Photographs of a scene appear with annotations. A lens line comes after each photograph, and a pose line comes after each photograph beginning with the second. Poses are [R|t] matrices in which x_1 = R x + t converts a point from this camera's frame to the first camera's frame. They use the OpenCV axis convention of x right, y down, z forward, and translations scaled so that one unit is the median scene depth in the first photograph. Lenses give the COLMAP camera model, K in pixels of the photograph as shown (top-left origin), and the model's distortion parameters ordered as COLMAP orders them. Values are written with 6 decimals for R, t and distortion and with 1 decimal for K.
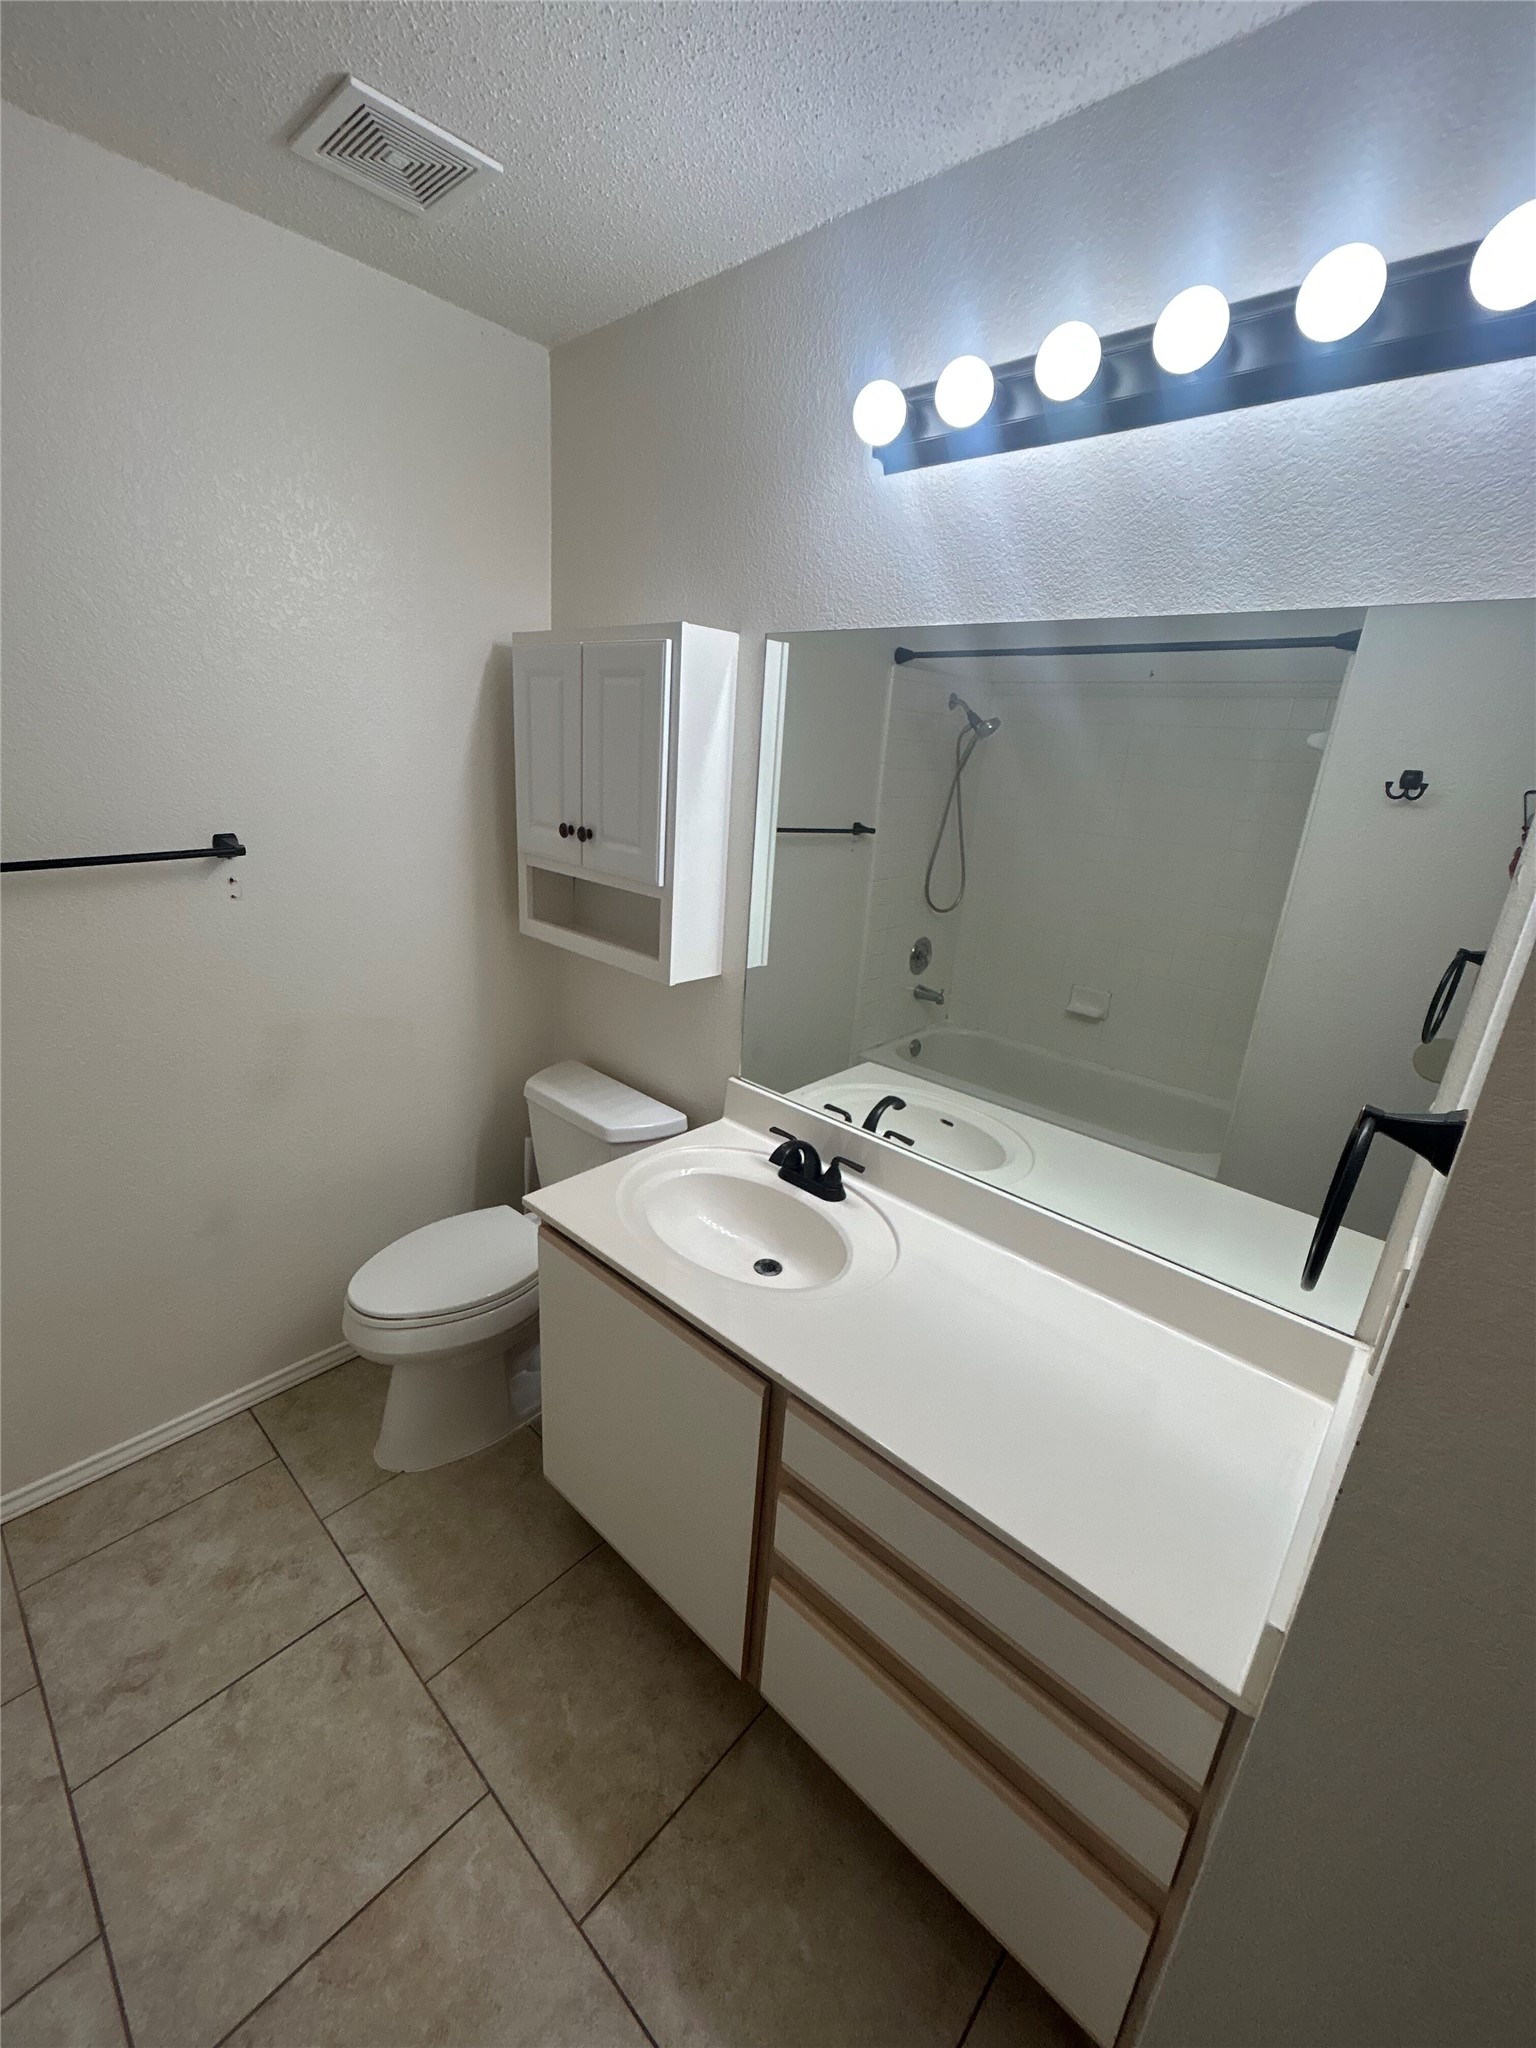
lens RADIAL K [[840.1, 0, 762.9], [0, 840.1, 1021.1], [0, 0, 1]] dist [0.006238, -0.000676]
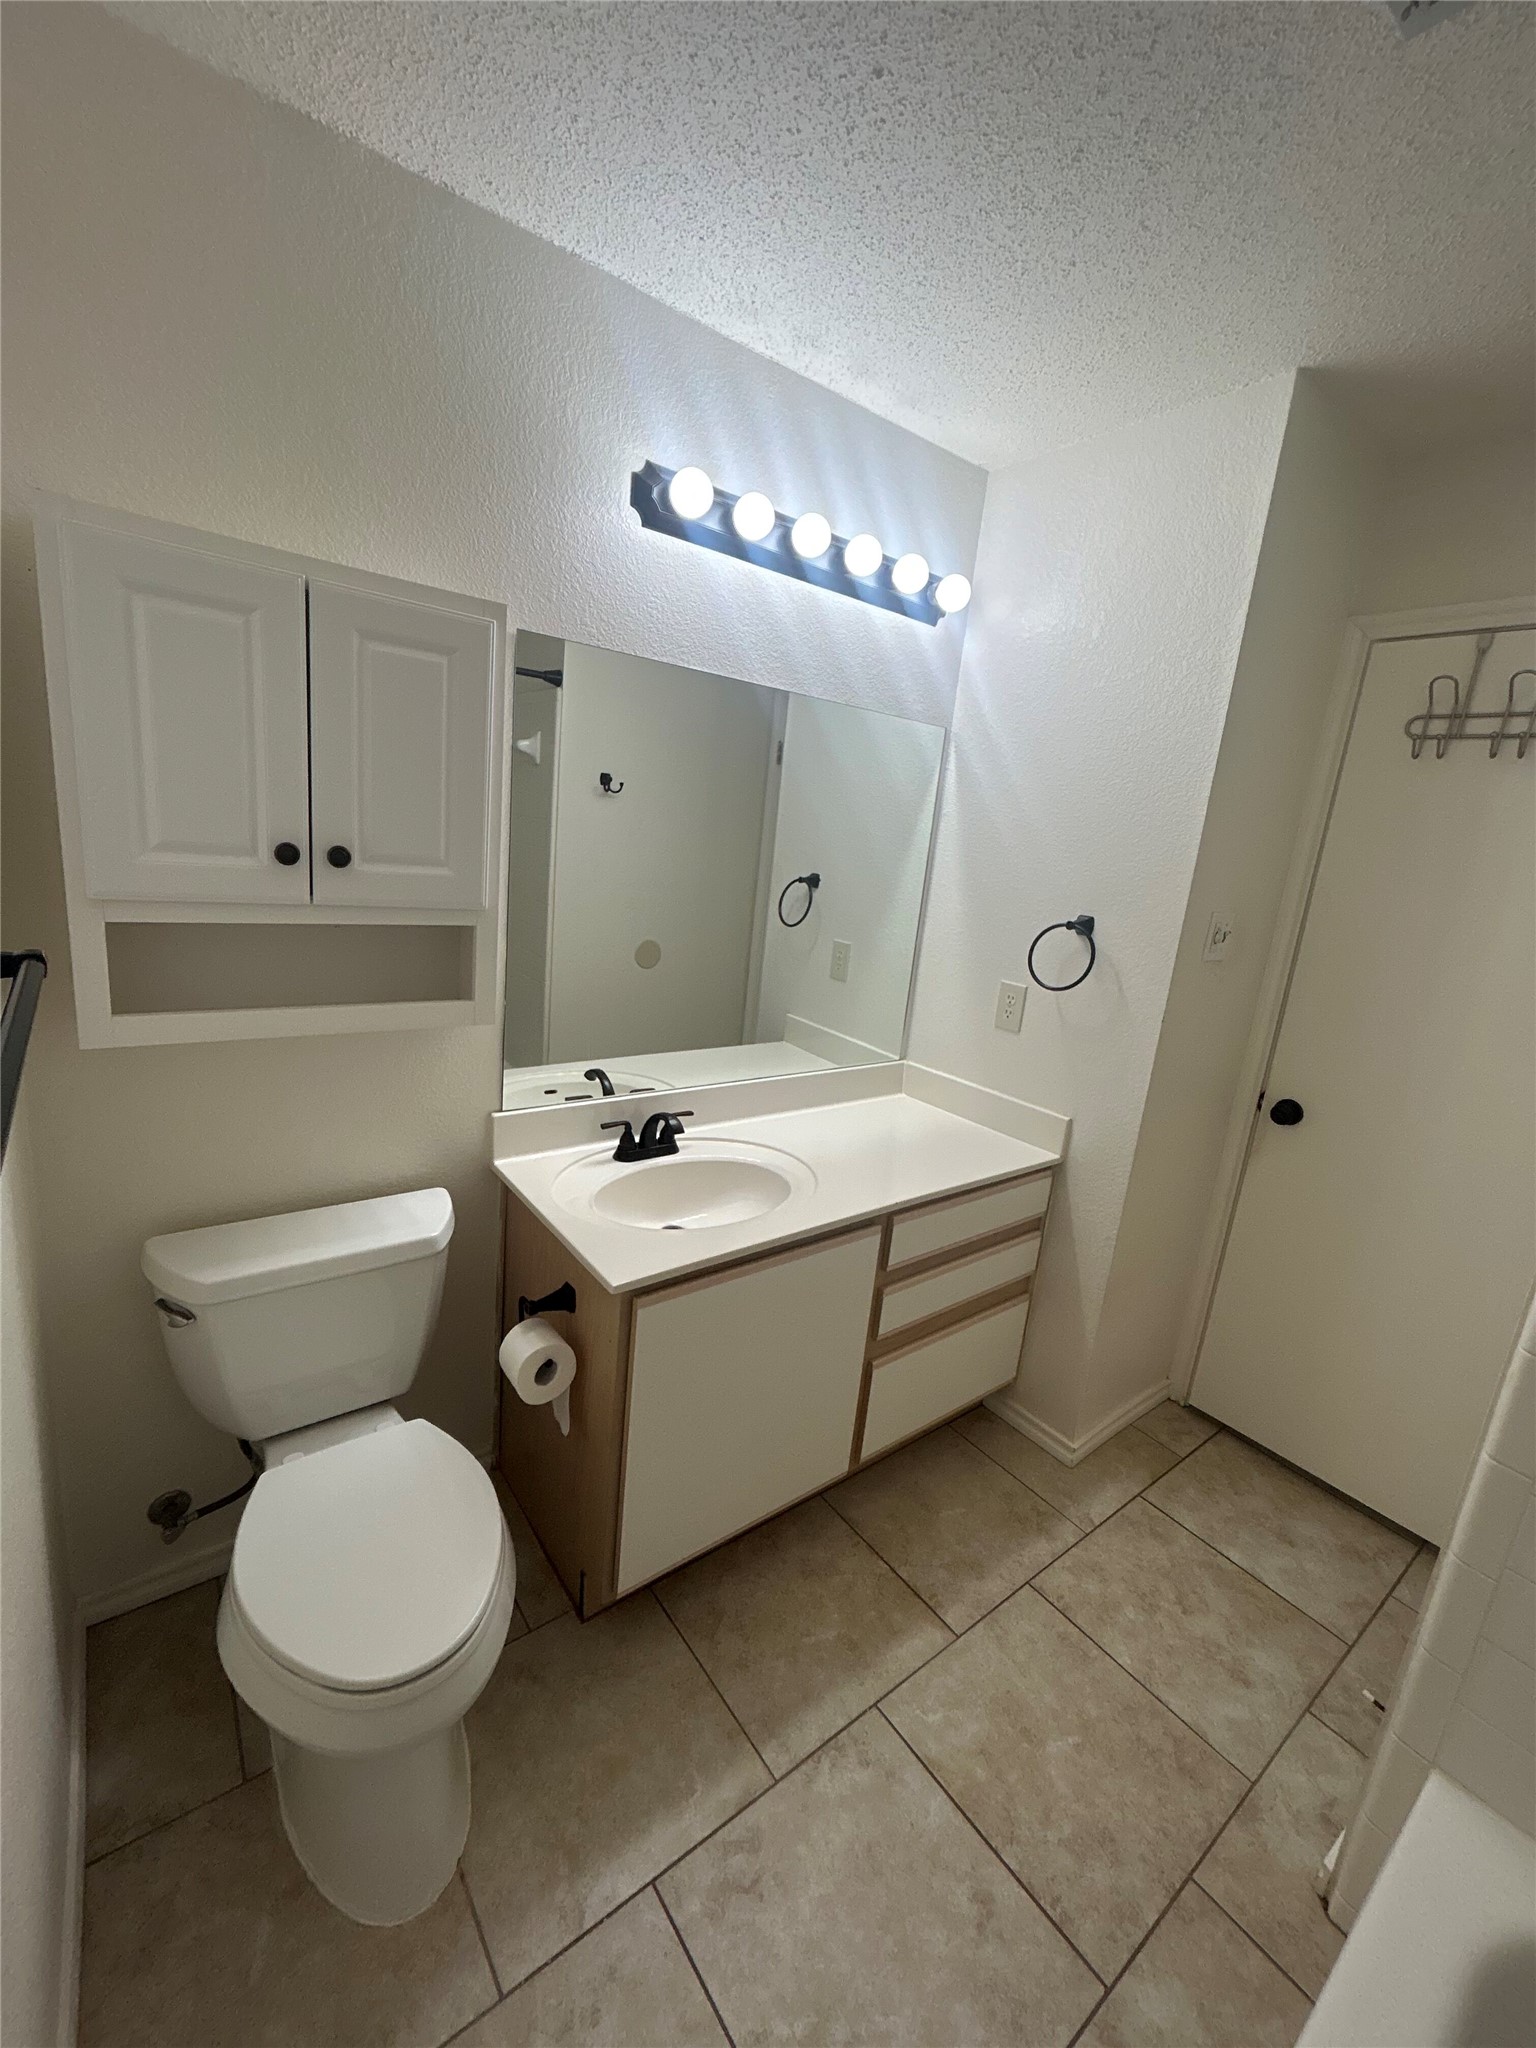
lens RADIAL K [[839.6, 0, 762.7], [0, 839.6, 1023.6], [0, 0, 1]] dist [-0.001510, 0.004652]
pose [[0.176444, -0.271113, 0.946237, -0.951264], [0.230834, 0.945908, 0.227975, -0.190714], [-0.956861, 0.178199, 0.229482, 0.595953]]
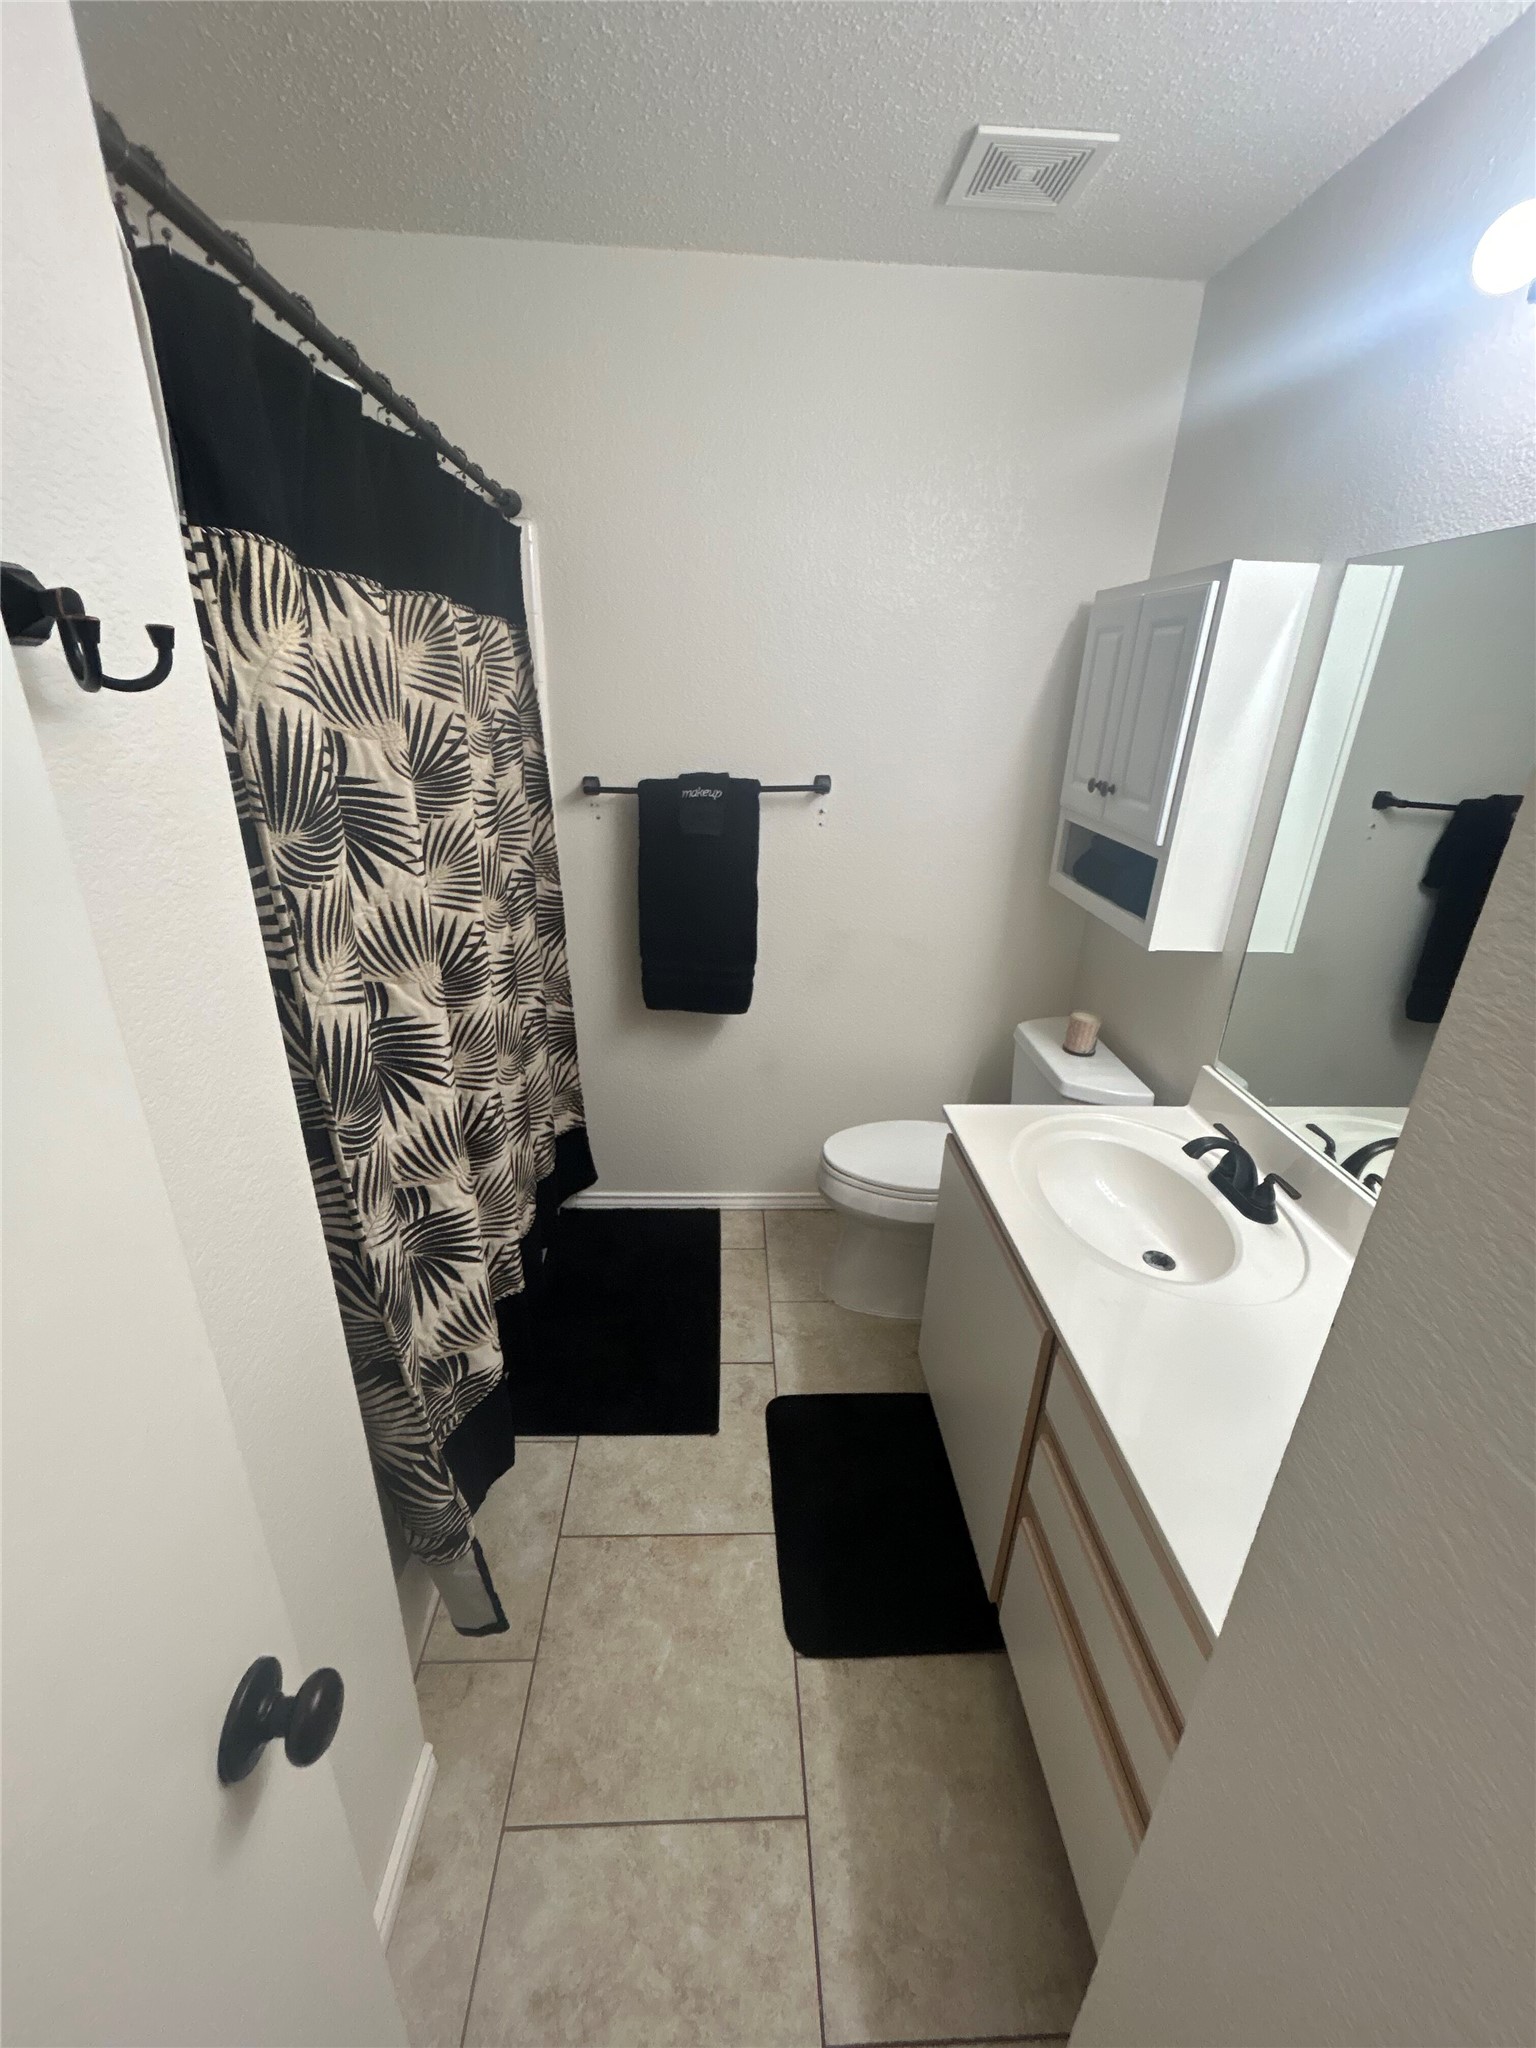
lens RADIAL K [[840.1, 0, 762.9], [0, 840.1, 1021.1], [0, 0, 1]] dist [0.006238, -0.000676]
pose [[0.709208, 0.230244, -0.666342, 0.262767], [-0.208795, 0.971361, 0.113412, 0.020744], [0.673371, 0.058696, 0.736971, -0.001757]]
